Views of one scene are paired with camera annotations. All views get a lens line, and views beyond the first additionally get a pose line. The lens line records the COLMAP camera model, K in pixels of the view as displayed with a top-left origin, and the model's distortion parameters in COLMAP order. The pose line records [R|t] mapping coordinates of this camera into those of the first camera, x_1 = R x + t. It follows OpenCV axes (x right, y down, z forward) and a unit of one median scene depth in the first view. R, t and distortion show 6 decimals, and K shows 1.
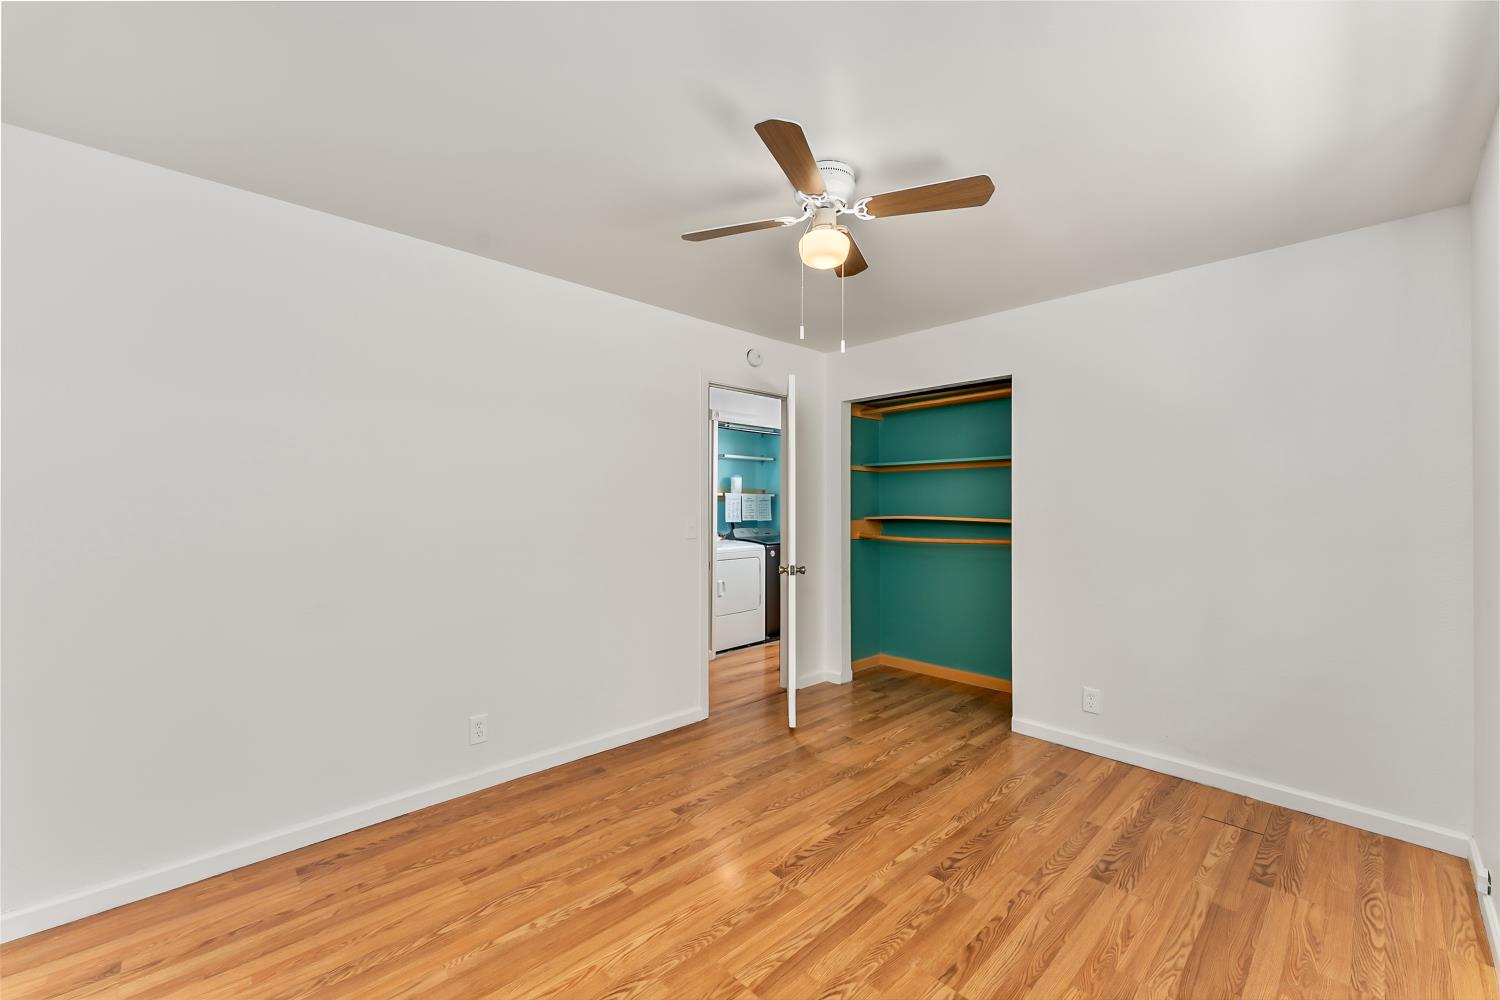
lens RADIAL K [[604.9, 0, 750.3], [0, 604.9, 503.7], [0, 0, 1]] dist [-0.000900, -0.000311]
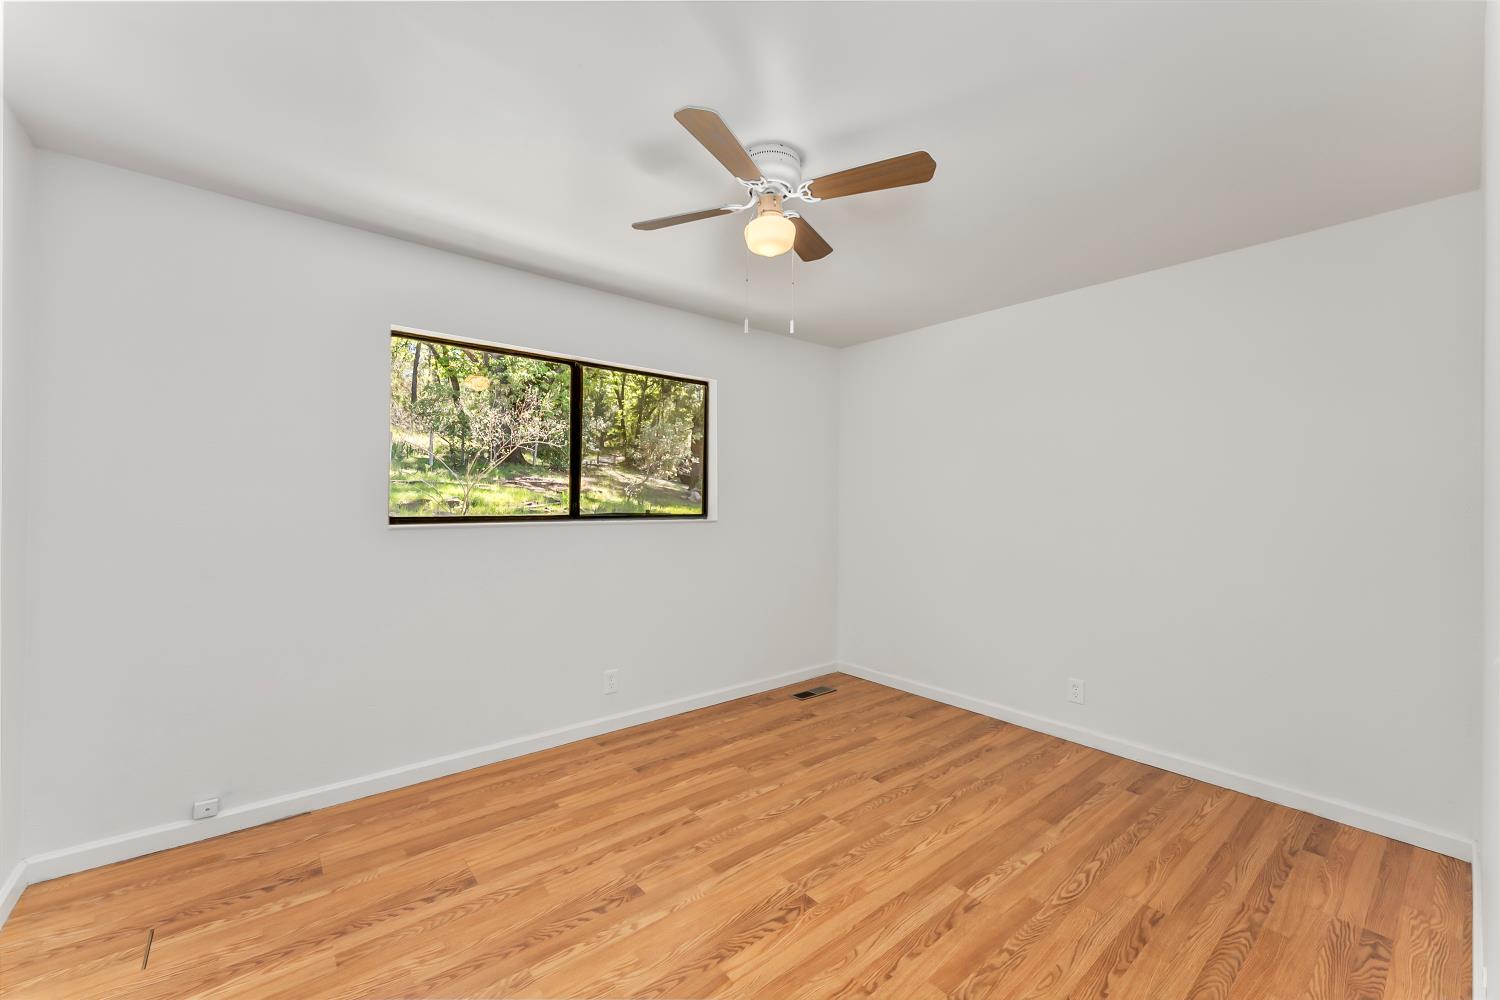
lens RADIAL K [[604.9, 0, 749.7], [0, 604.9, 499.7], [0, 0, 1]] dist [-0.000900, -0.000311]
pose [[-0.997691, -0.011047, 0.067013, 0.082282], [-0.011366, 0.999926, -0.004372, 0.015085], [-0.066959, -0.005124, -0.997743, 1.975617]]
